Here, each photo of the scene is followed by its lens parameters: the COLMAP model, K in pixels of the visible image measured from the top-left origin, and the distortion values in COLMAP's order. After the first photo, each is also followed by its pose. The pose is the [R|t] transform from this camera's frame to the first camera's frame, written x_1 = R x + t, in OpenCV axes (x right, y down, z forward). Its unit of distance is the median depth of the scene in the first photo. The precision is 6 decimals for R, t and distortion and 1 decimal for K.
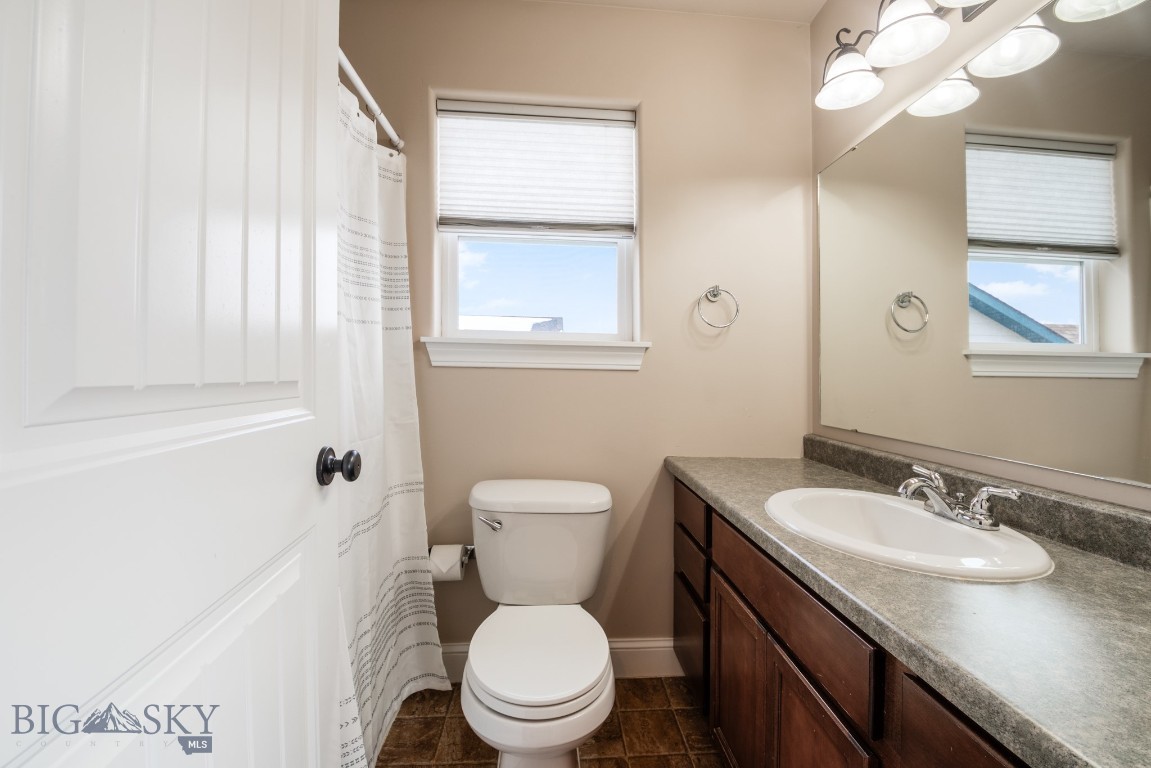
lens RADIAL K [[470.3, 0, 580.6], [0, 470.3, 378.3], [0, 0, 1]] dist [-0.001926, -0.007298]
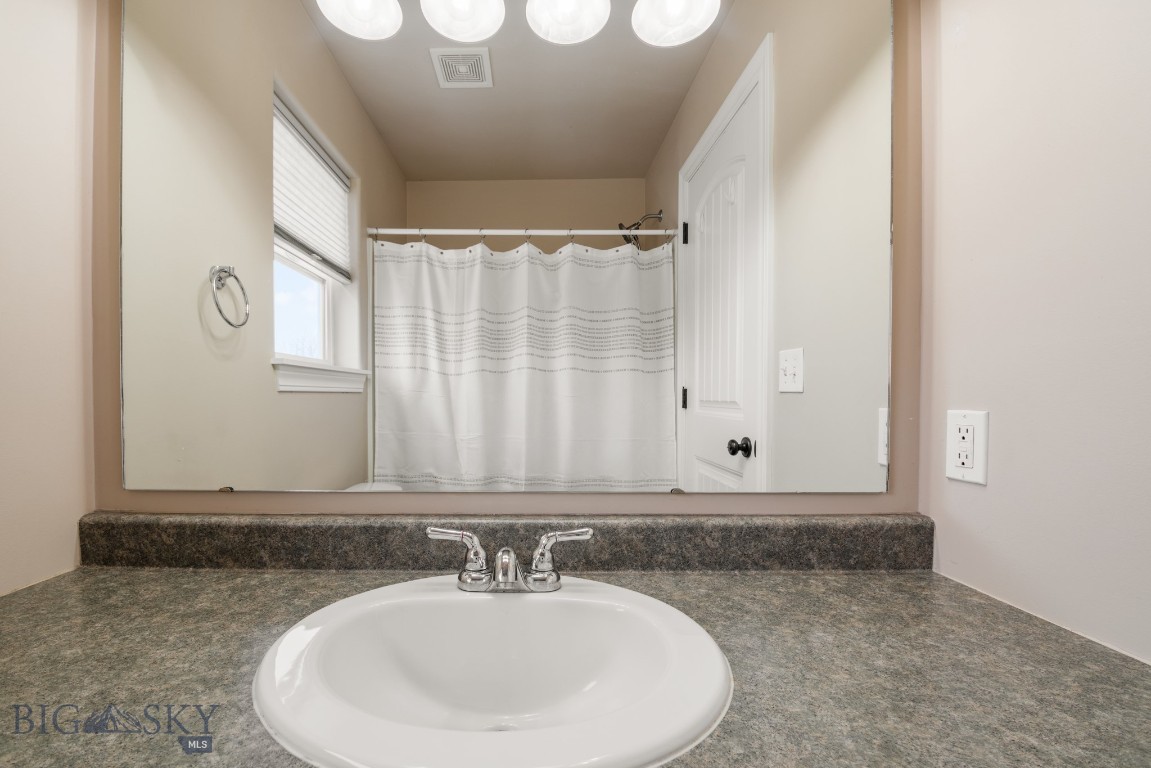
lens RADIAL K [[497.0, 0, 575.8], [0, 497.0, 393.1], [0, 0, 1]] dist [-0.006175, -0.001290]
pose [[0.078864, -0.011465, 0.996819, 0.029412], [0.011197, 0.999881, 0.010615, -0.005479], [-0.996823, 0.010324, 0.078983, 0.535835]]
